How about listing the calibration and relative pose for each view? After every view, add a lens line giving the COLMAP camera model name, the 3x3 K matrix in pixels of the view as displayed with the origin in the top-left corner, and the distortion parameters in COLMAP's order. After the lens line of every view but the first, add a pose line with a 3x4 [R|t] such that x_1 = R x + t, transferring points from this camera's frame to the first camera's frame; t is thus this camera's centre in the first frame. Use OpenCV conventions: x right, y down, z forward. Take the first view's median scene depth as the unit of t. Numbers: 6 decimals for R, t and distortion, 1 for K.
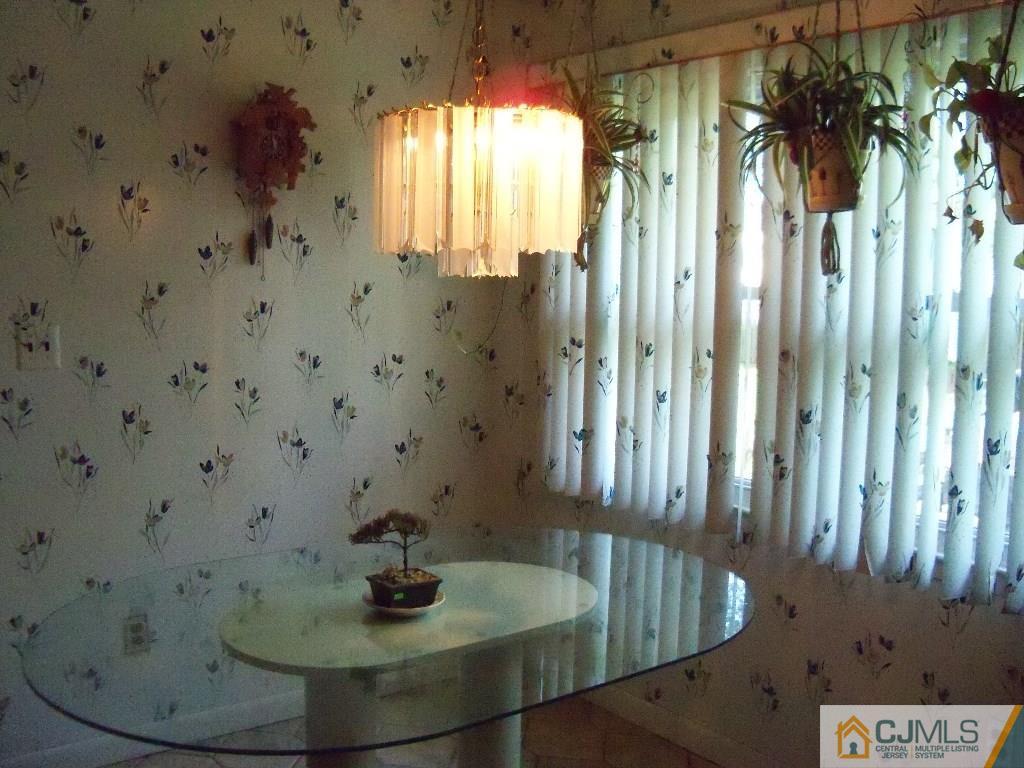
lens RADIAL K [[1084.1, 0, 512.0], [0, 1084.1, 384.0], [0, 0, 1]] dist [-0.230344, 0.238255]
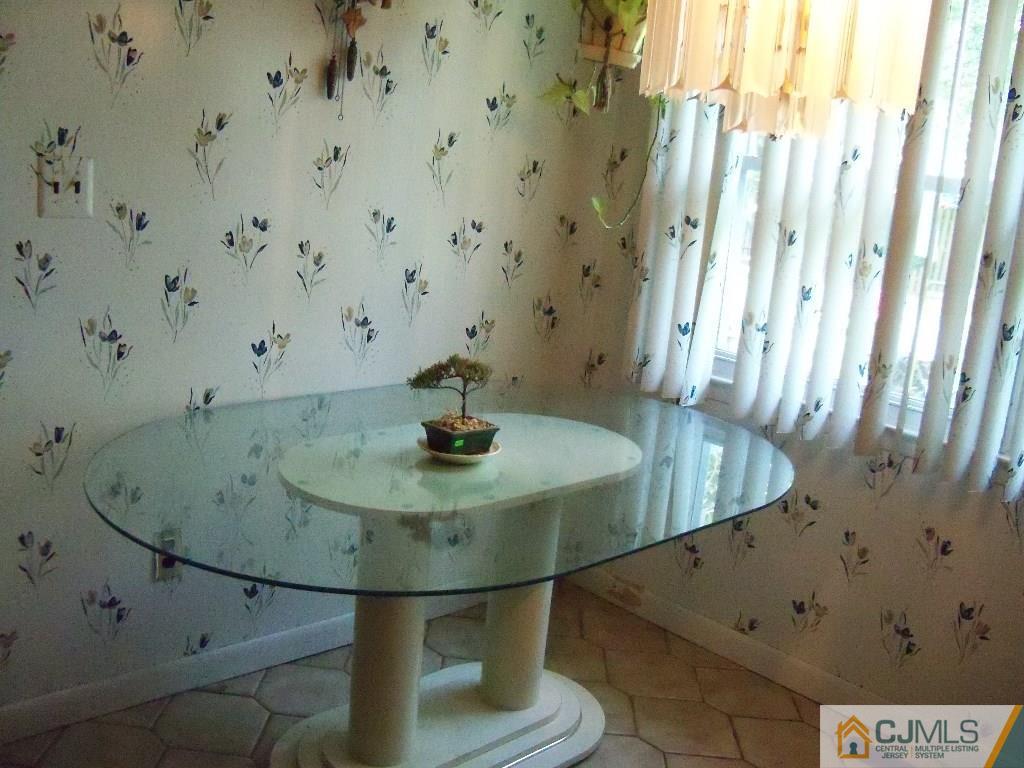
lens RADIAL K [[1084.1, 0, 512.0], [0, 1084.1, 384.0], [0, 0, 1]] dist [-0.230344, 0.238255]
pose [[0.991976, 0.046737, 0.117475, -0.191563], [-0.060619, 0.991218, 0.117523, -0.002210], [-0.110950, -0.123701, 0.986097, 0.177583]]
